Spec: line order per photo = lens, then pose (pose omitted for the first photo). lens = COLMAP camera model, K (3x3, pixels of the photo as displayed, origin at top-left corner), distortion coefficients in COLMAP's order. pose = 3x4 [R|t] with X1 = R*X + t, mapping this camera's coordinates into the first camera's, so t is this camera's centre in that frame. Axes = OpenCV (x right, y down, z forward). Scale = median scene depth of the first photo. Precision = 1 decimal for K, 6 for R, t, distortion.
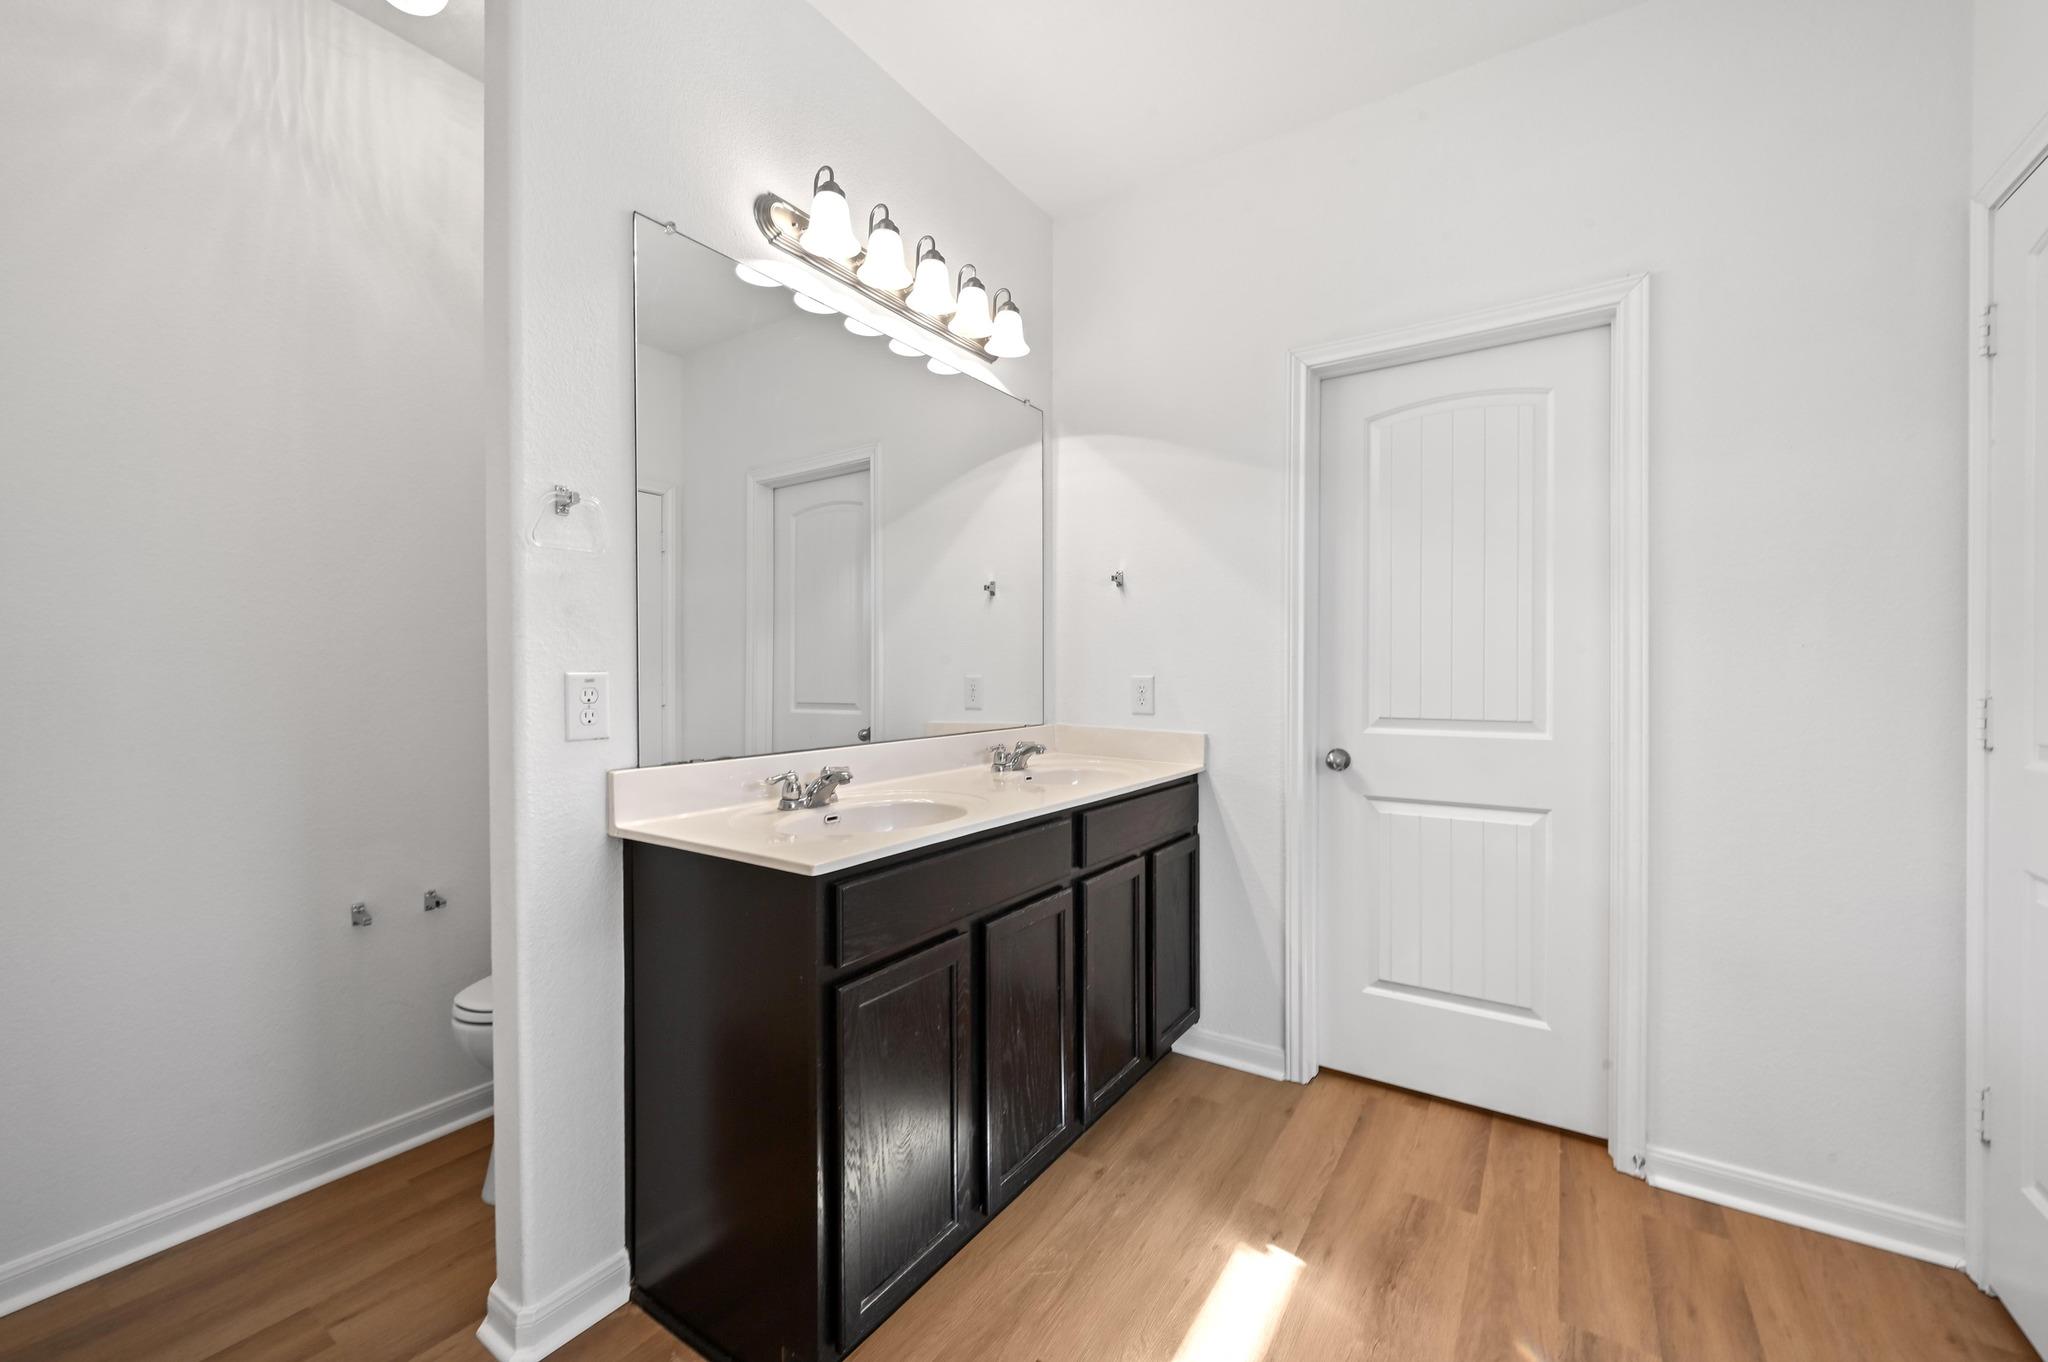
lens RADIAL K [[812.8, 0, 1025.4], [0, 812.8, 674.8], [0, 0, 1]] dist [0.001399, 0.000045]
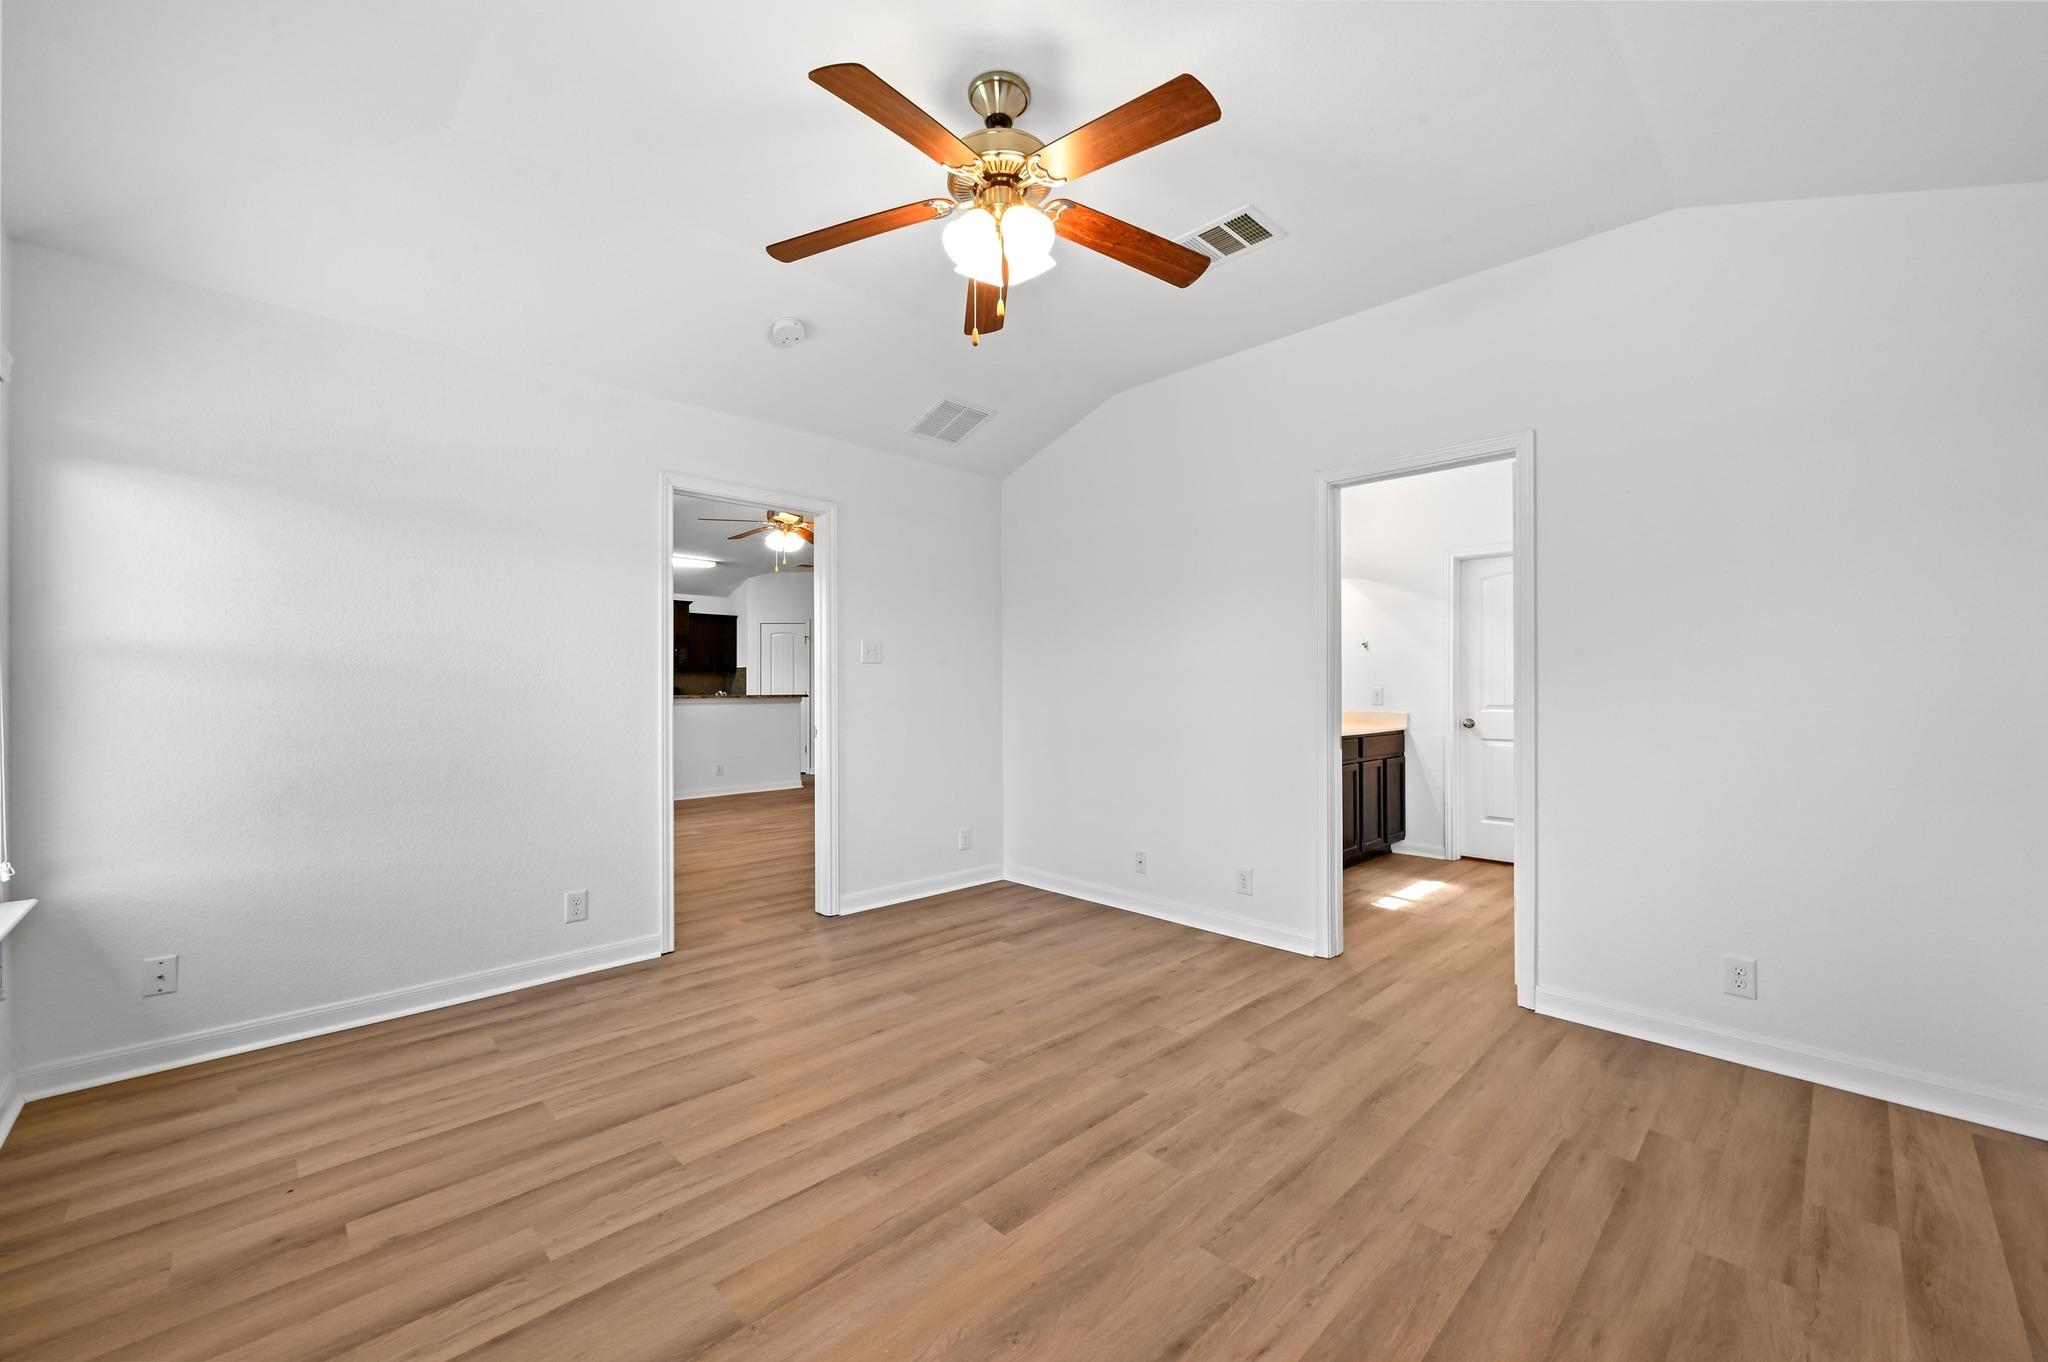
lens RADIAL K [[812.8, 0, 1019.6], [0, 812.8, 690.9], [0, 0, 1]] dist [0.001399, 0.000045]
pose [[0.977602, -0.005725, -0.210384, -0.385782], [0.008330, 0.999899, 0.011500, -0.026937], [0.210297, -0.012995, 0.977551, -1.554227]]
